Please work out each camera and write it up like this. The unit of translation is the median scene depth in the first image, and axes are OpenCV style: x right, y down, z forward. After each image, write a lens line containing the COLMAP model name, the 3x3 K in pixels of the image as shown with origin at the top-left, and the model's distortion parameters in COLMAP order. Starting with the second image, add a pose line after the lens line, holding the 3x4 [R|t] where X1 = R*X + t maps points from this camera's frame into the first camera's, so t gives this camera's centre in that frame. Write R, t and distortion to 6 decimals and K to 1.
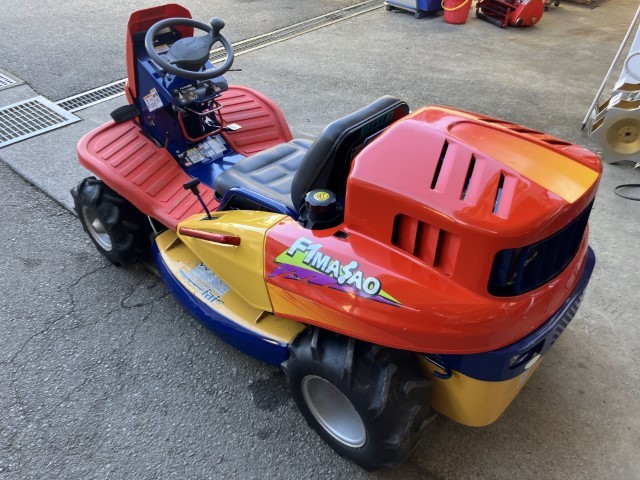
lens RADIAL K [[524.3, 0, 320.0], [0, 524.3, 240.0], [0, 0, 1]] dist [-0.001107, -0.006104]
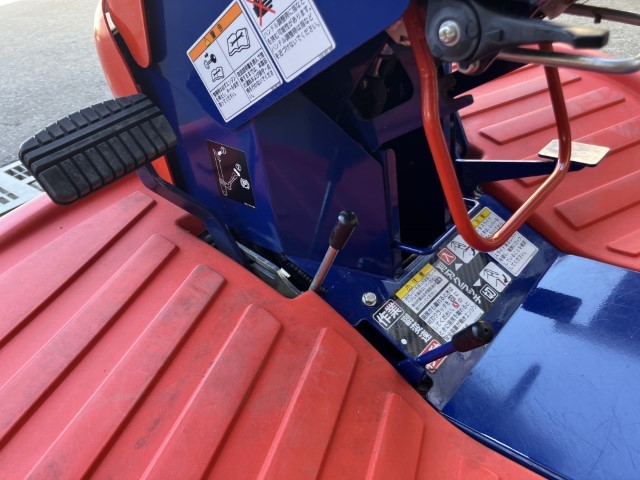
lens RADIAL K [[524.3, 0, 320.0], [0, 524.3, 240.0], [0, 0, 1]] dist [-0.001107, -0.006104]
pose [[0.992668, -0.117879, -0.026749, -0.283671], [0.115343, 0.989932, -0.082037, -0.177165], [0.036150, 0.078350, 0.996270, 0.794053]]
